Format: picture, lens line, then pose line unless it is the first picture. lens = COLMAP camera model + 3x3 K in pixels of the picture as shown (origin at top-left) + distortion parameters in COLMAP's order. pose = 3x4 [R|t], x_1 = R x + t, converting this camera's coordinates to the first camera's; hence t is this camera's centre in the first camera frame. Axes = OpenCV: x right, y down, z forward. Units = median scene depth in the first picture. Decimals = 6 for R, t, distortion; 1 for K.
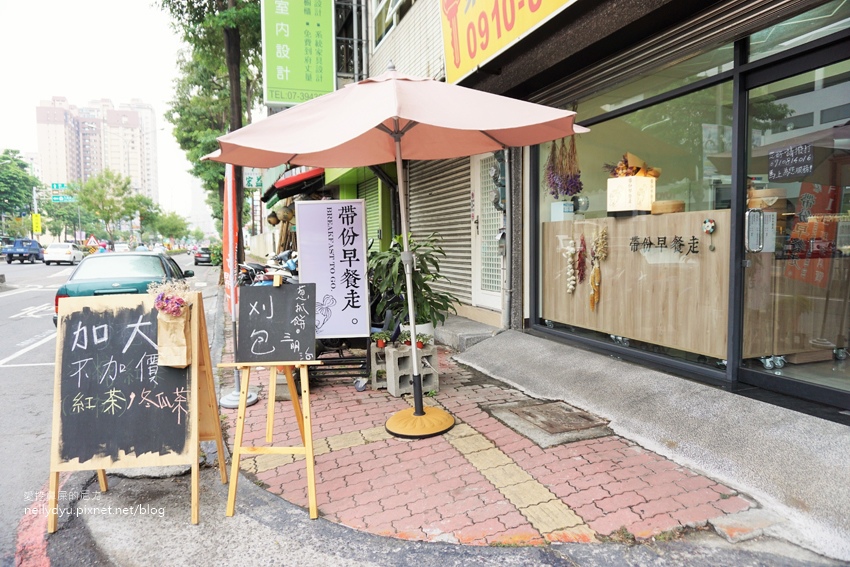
lens RADIAL K [[564.8, 0, 425.0], [0, 564.8, 283.5], [0, 0, 1]] dist [-0.051207, 0.034792]
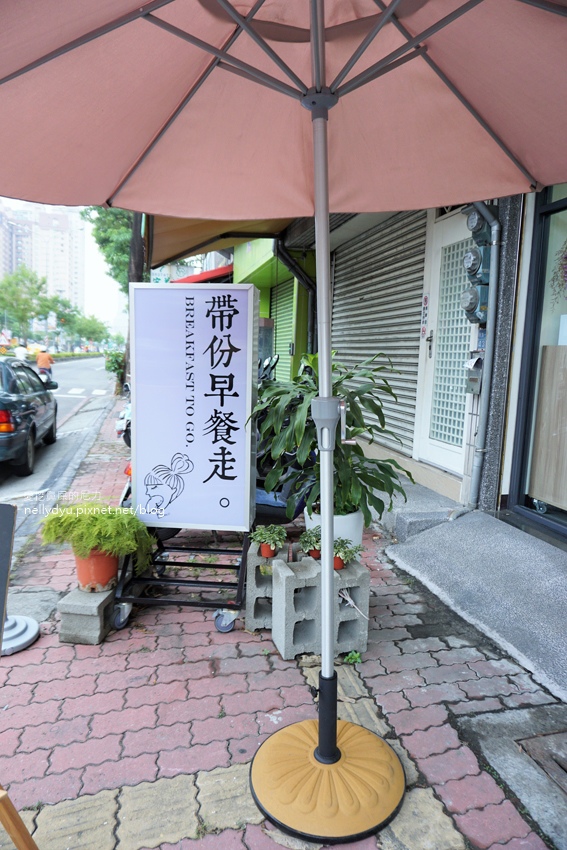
lens RADIAL K [[567.3, 0, 268.7], [0, 567.3, 425.0], [0, 0, 1]] dist [-0.076330, 0.045371]
pose [[0.989965, 0.070236, -0.122621, -0.015775], [-0.064333, 0.996601, 0.051460, -0.040825], [0.125818, -0.043055, 0.991119, 0.429537]]
